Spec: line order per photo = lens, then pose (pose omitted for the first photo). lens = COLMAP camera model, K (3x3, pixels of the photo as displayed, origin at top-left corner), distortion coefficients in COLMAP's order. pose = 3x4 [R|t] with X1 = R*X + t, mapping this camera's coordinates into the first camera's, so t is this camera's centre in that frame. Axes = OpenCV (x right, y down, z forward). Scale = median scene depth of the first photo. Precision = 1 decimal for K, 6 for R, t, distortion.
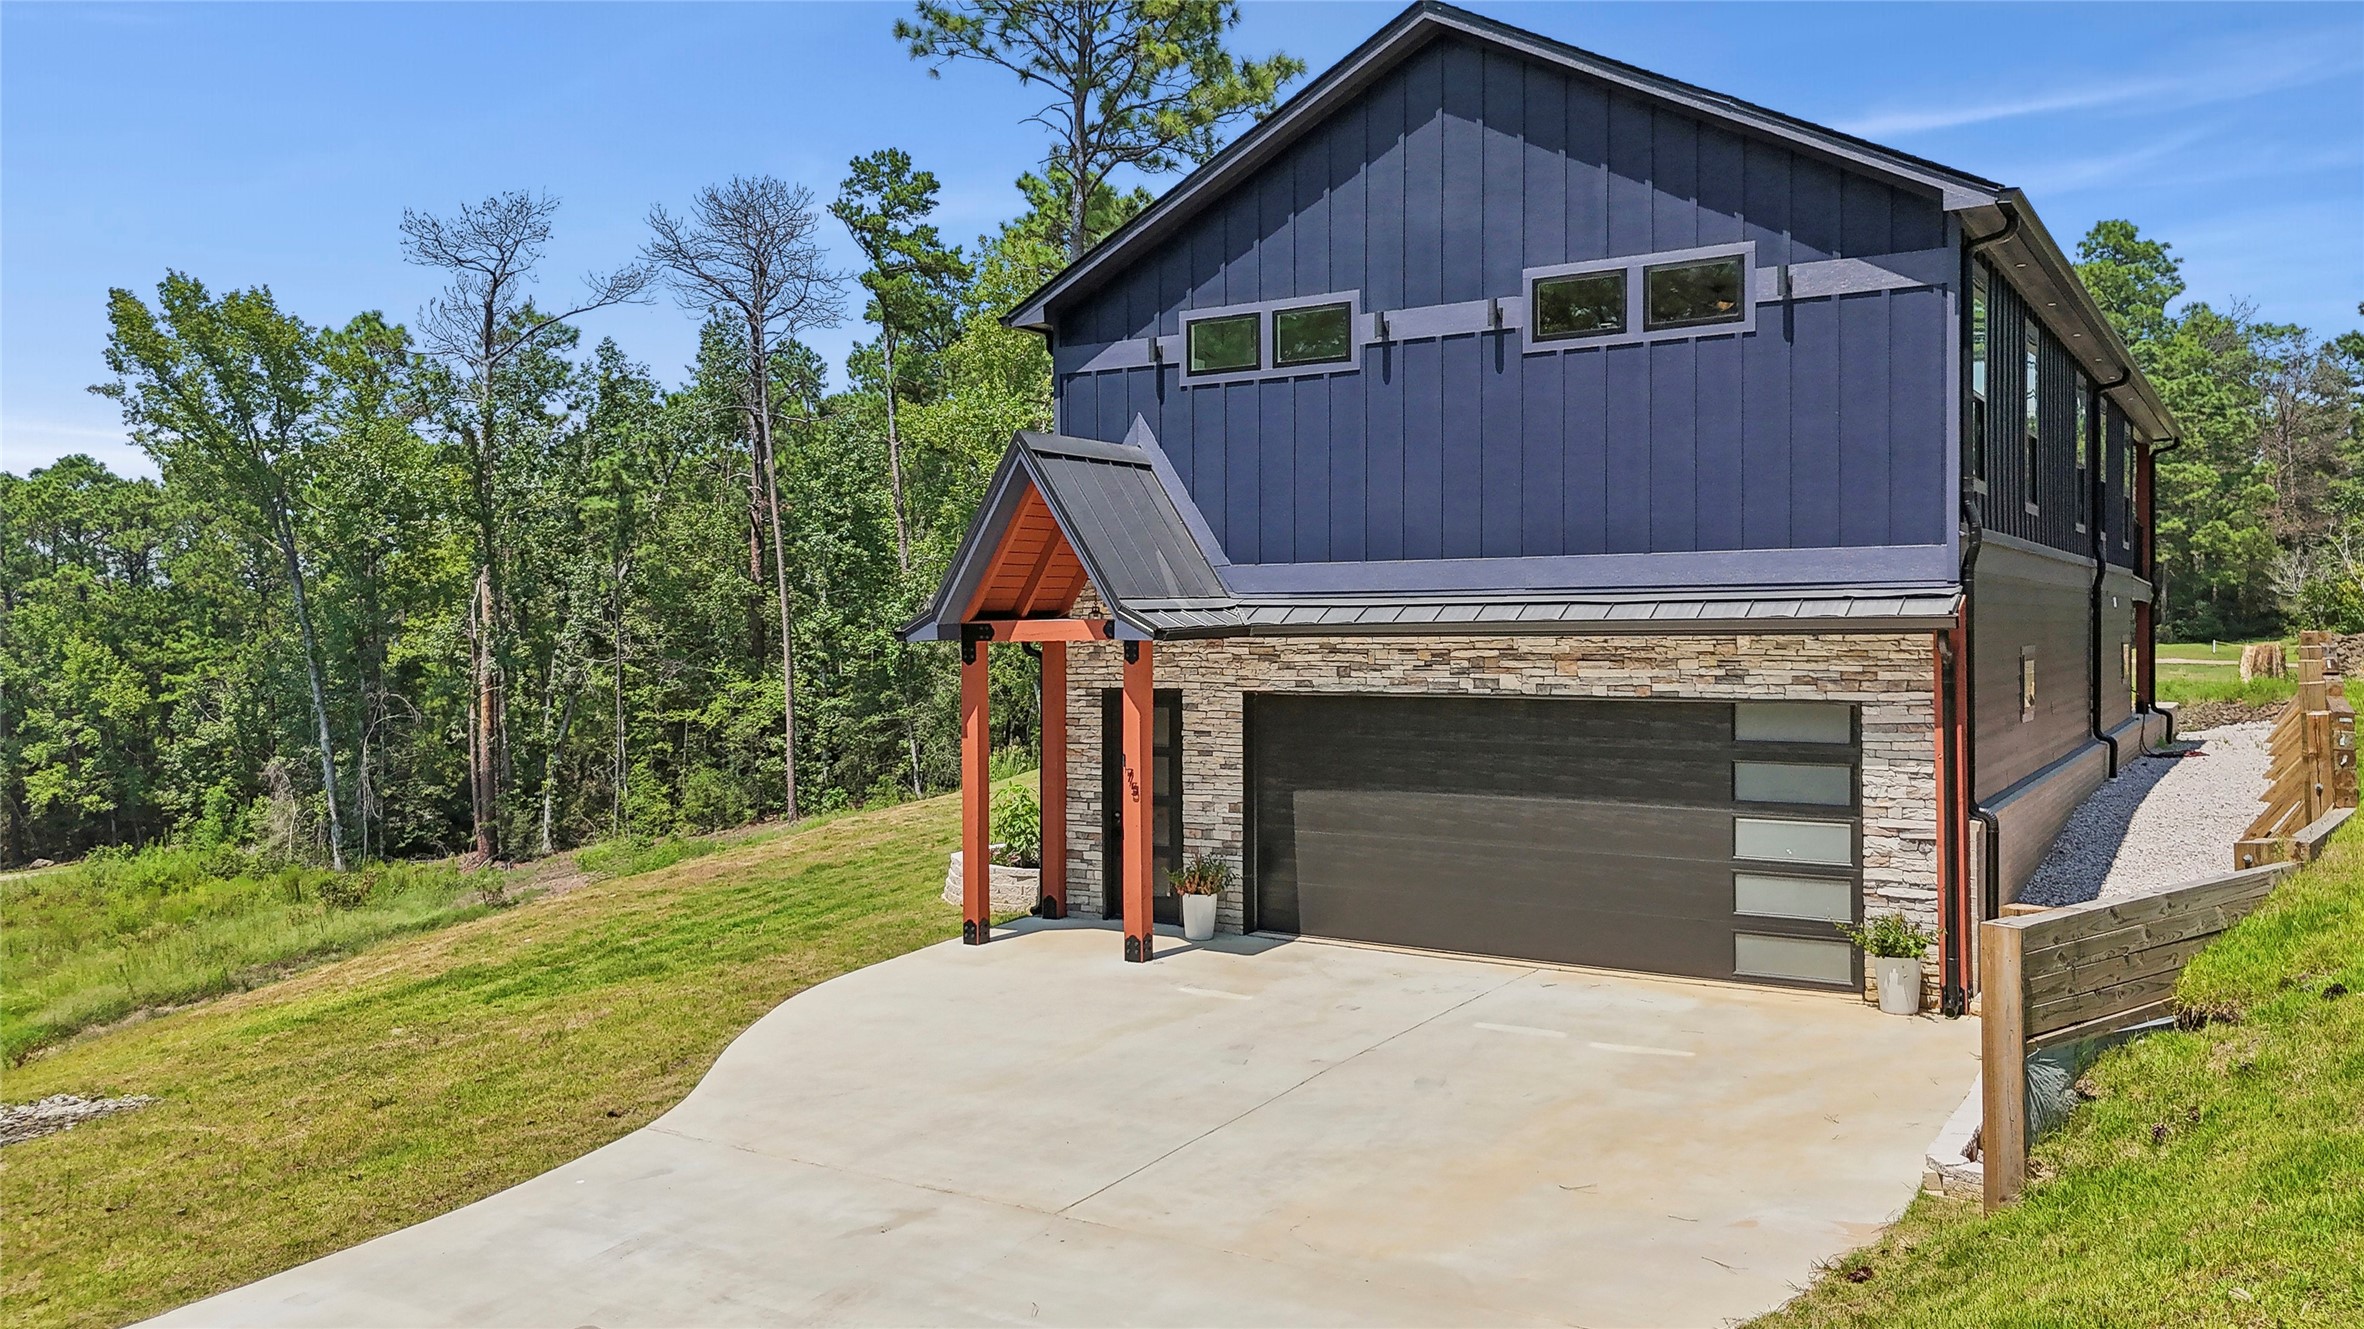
lens RADIAL K [[1751.9, 0, 1176.4], [0, 1751.9, 655.0], [0, 0, 1]] dist [0.132353, -0.283634]
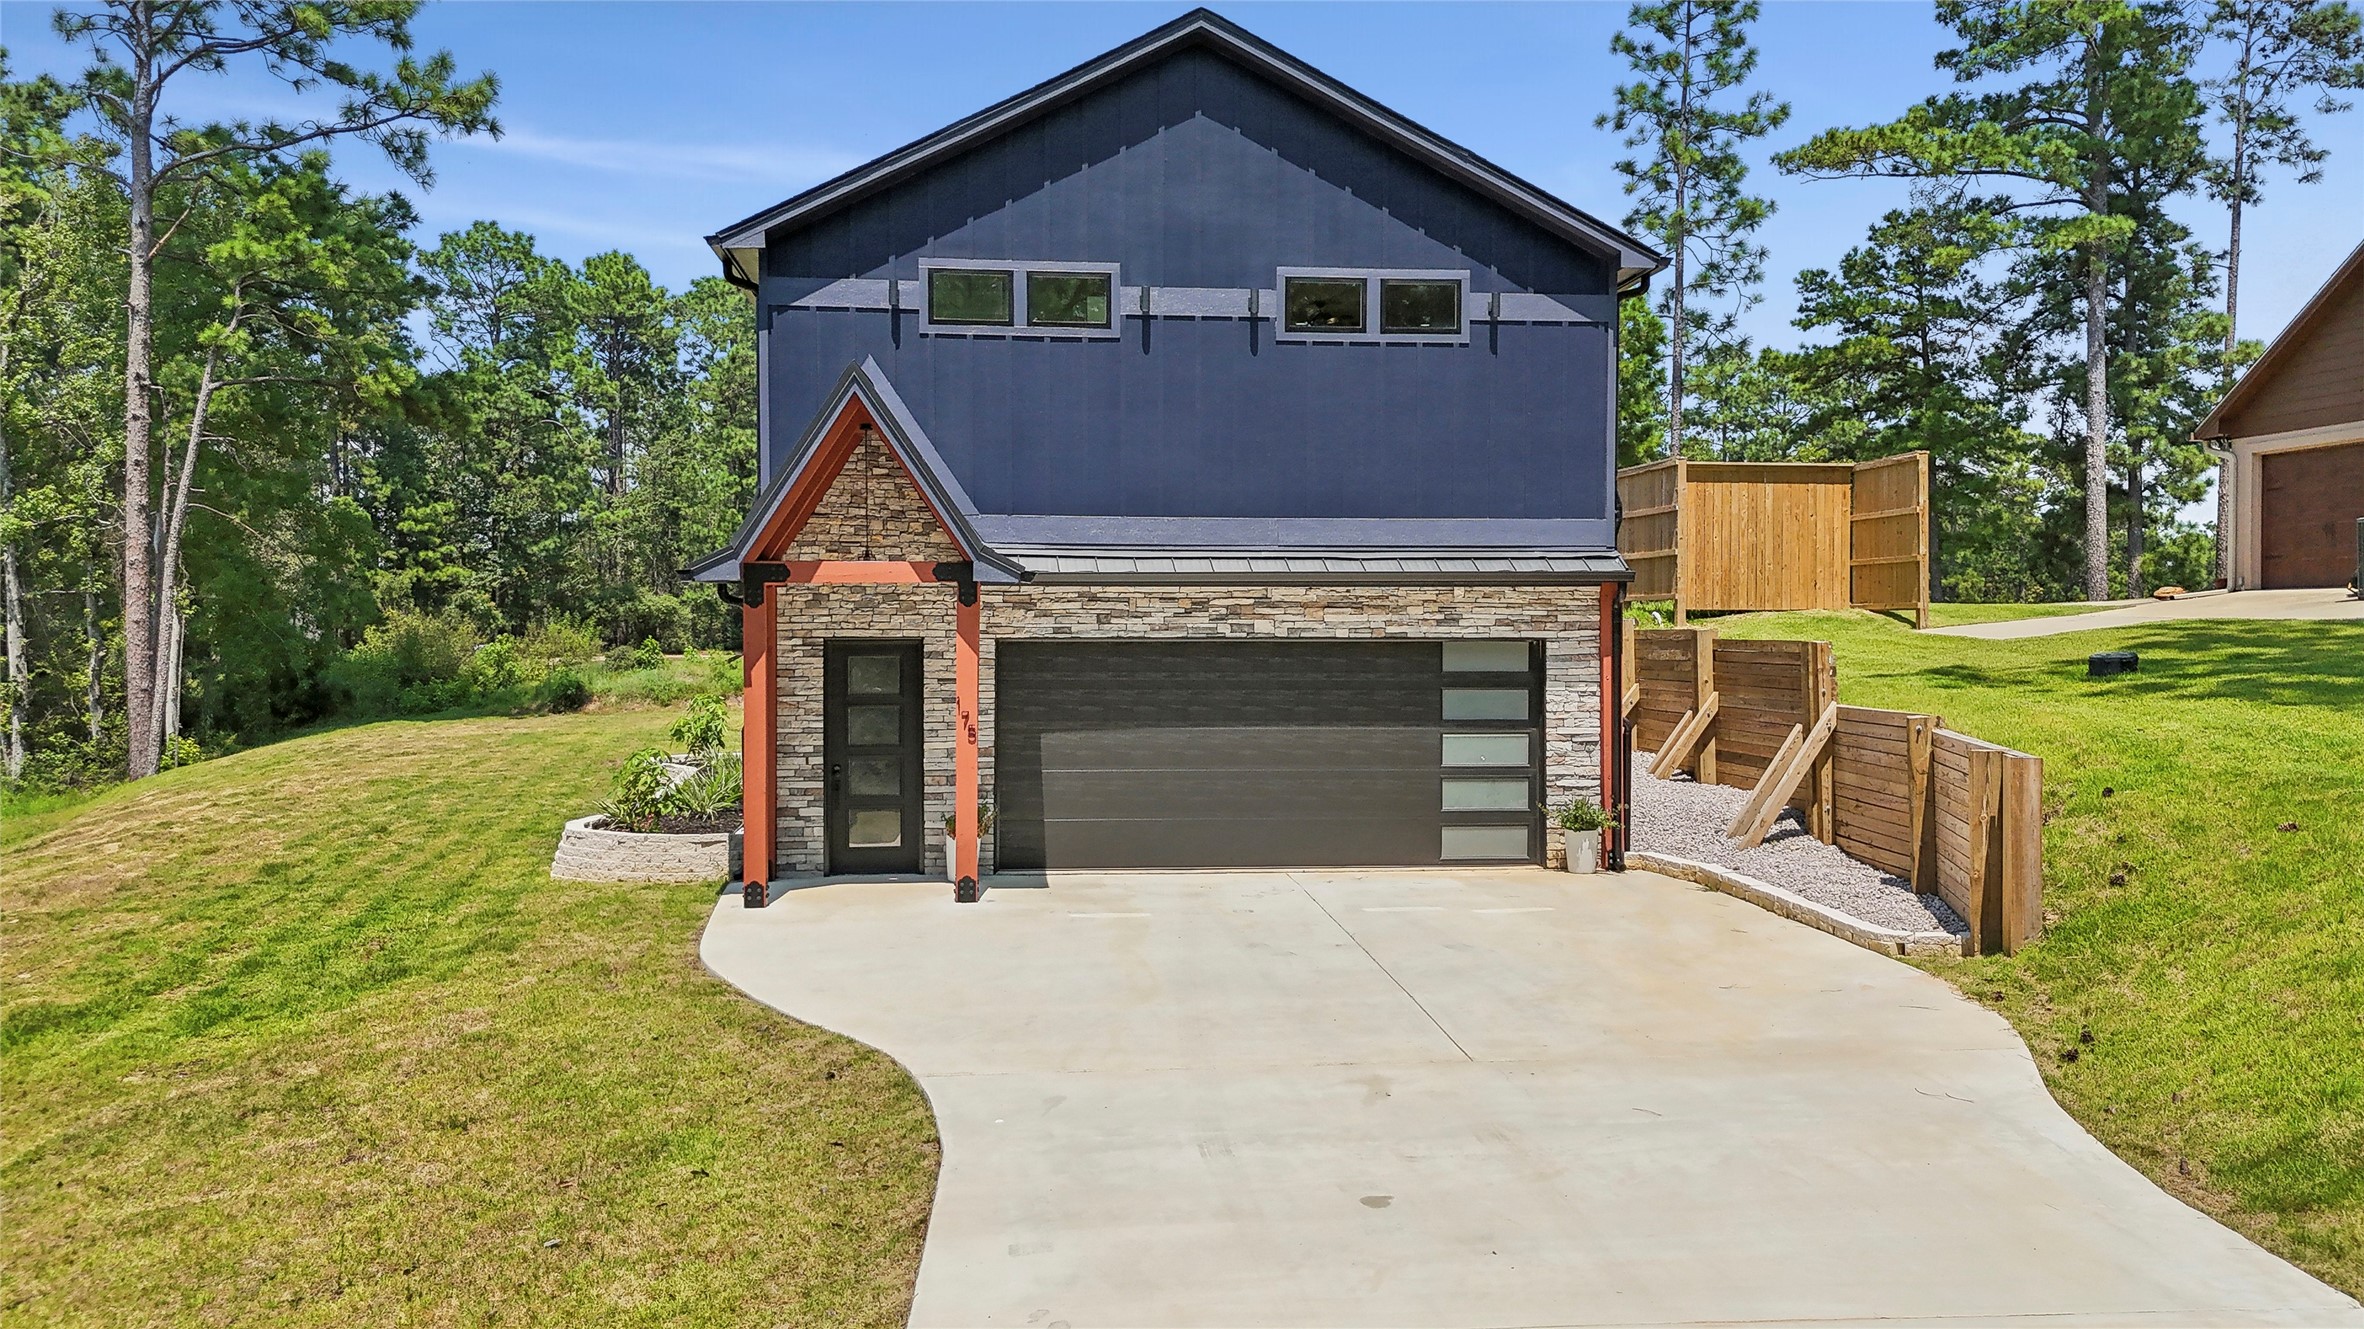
lens RADIAL K [[1740.7, 0, 1182.0], [0, 1740.7, 664.5], [0, 0, 1]] dist [0.129789, -0.137074]
pose [[0.789244, -0.007258, 0.614036, -0.561297], [0.003687, 0.999968, 0.007081, 0.032549], [-0.614068, -0.003325, 0.789246, 0.140042]]
